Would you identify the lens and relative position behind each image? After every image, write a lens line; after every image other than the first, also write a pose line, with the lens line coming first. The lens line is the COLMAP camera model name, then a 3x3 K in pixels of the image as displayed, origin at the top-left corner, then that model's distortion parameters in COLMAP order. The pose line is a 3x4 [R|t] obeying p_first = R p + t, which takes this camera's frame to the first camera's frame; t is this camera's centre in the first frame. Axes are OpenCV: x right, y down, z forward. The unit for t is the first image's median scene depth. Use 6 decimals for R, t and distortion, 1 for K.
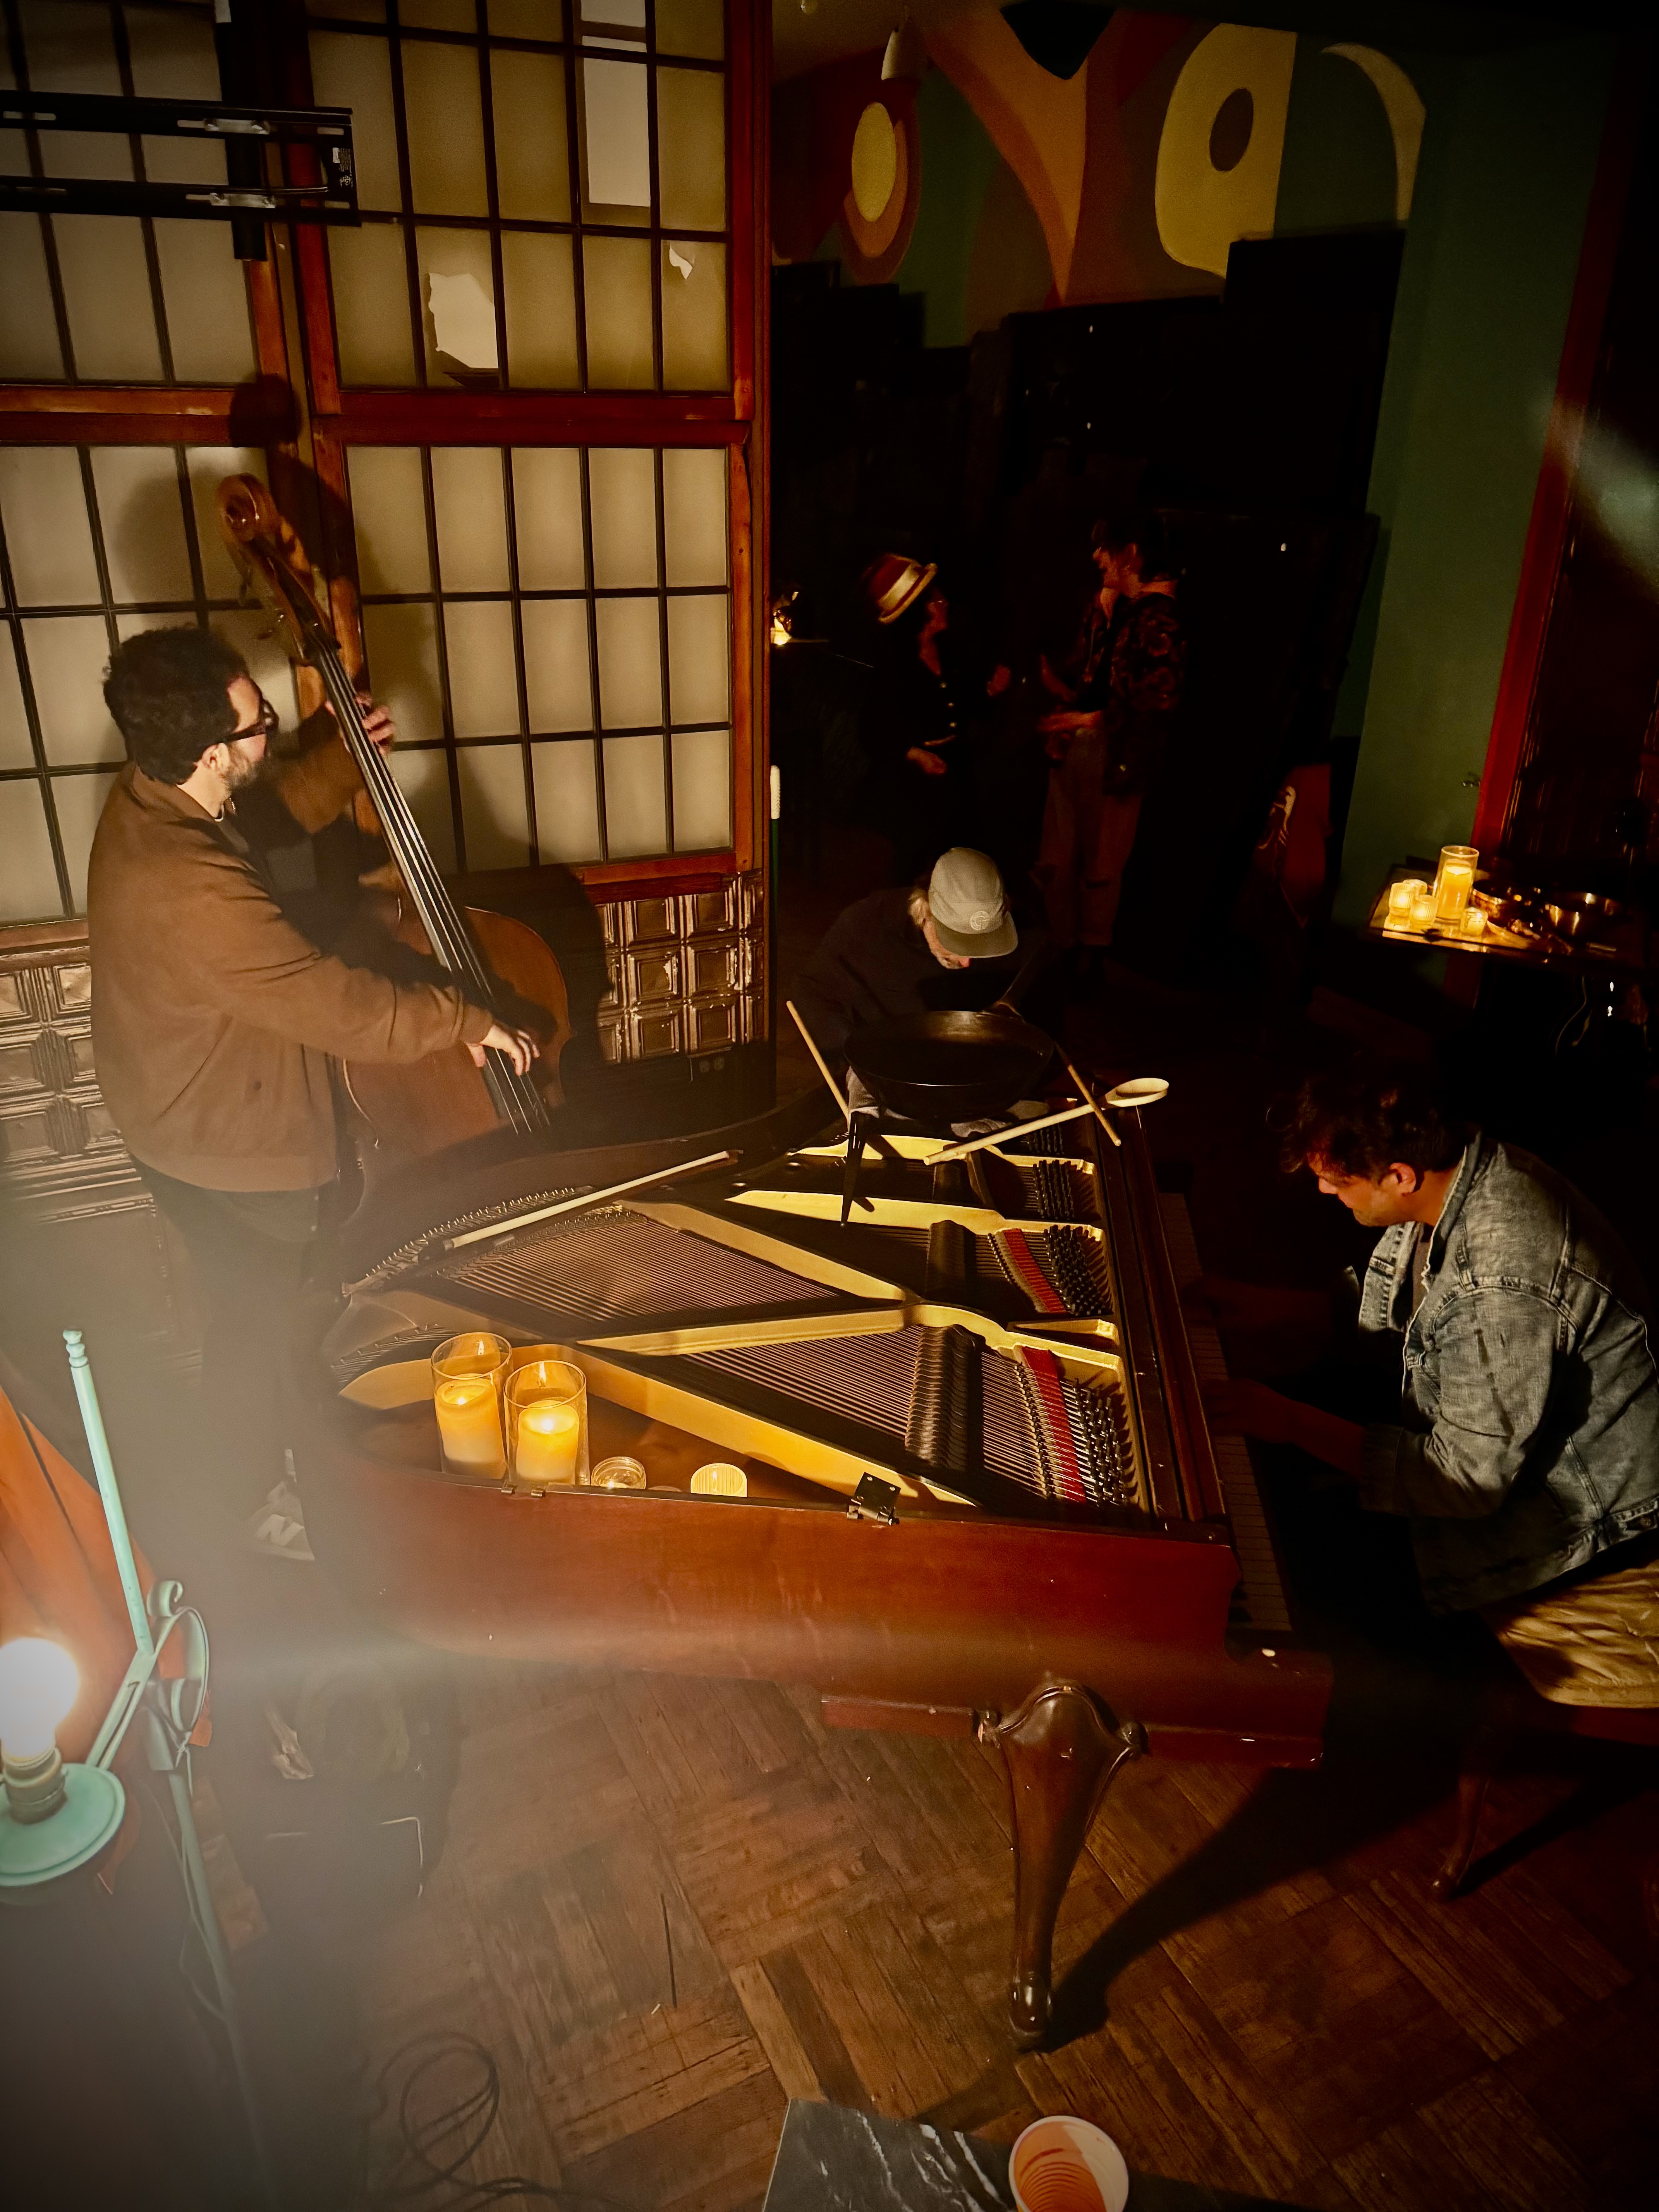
lens RADIAL K [[1565.9, 0, 829.0], [0, 1565.9, 1104.7], [0, 0, 1]] dist [0.003860, -0.002052]
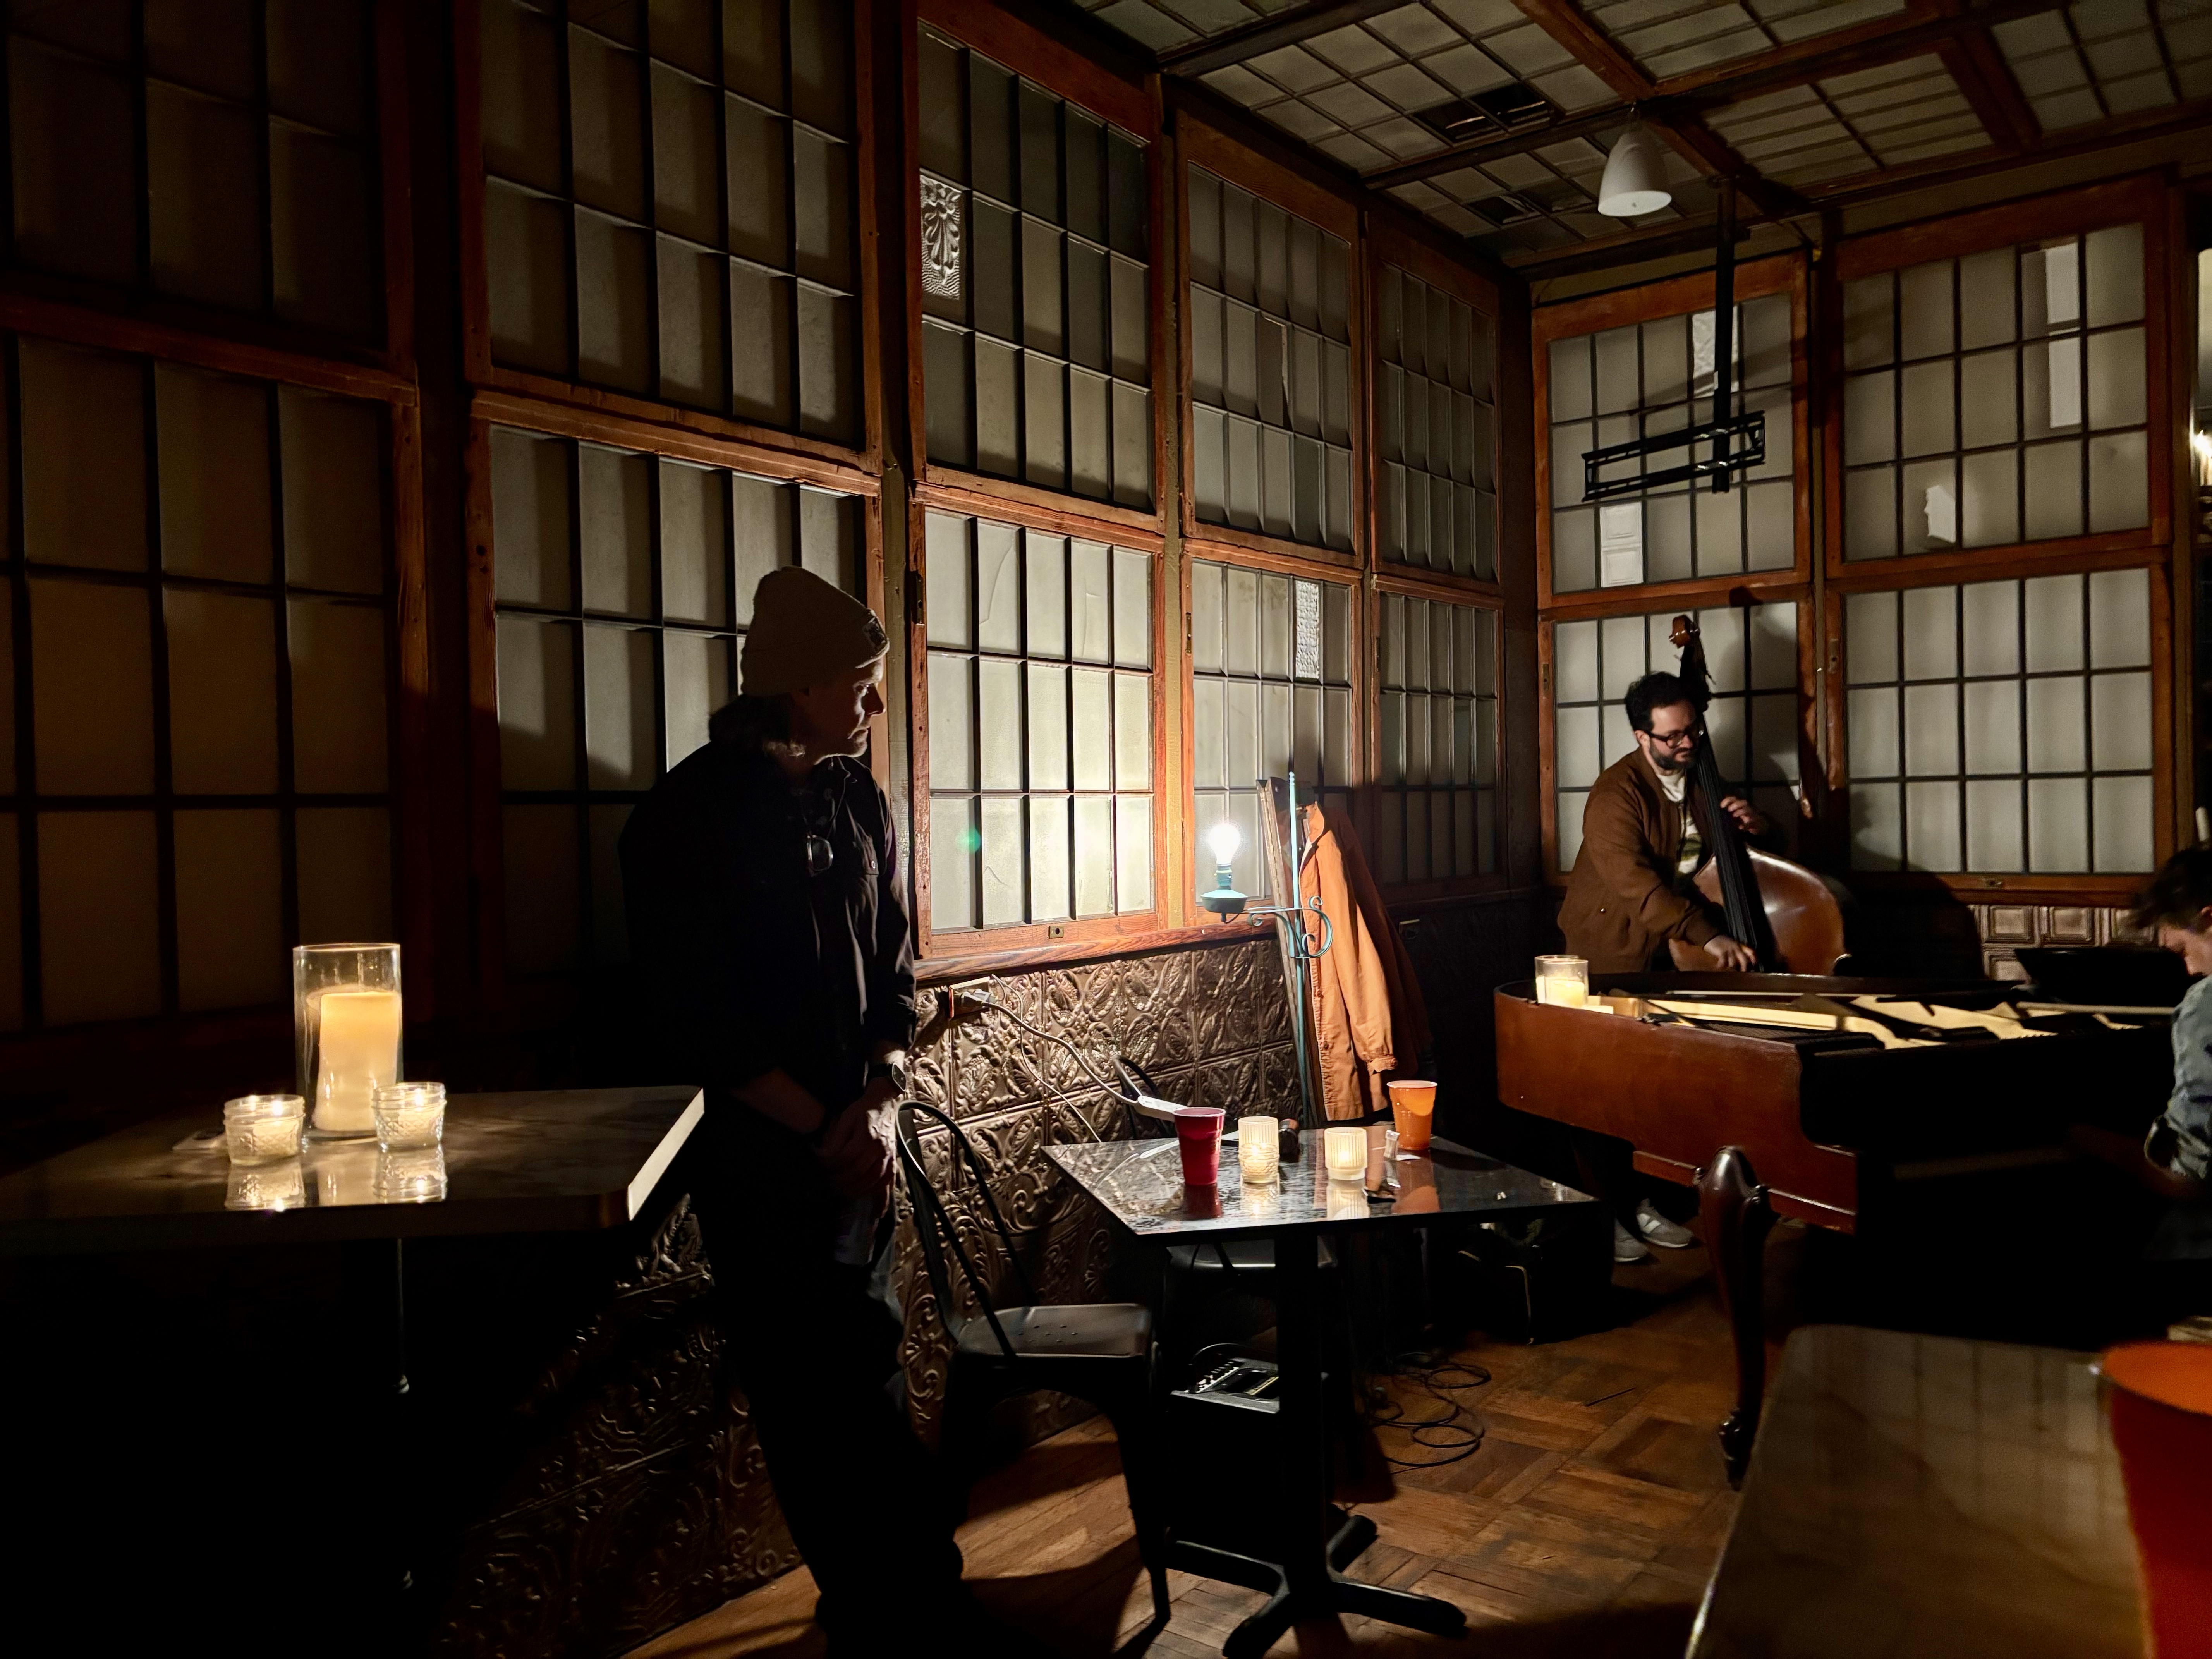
lens RADIAL K [[1648.7, 0, 1102.9], [0, 1648.7, 838.2], [0, 0, 1]] dist [0.041722, -0.041989]
pose [[0.430161, -0.017139, -0.902590, 0.889730], [-0.341255, 0.922545, -0.180155, 0.375869], [0.835767, 0.385509, 0.390994, -0.212326]]
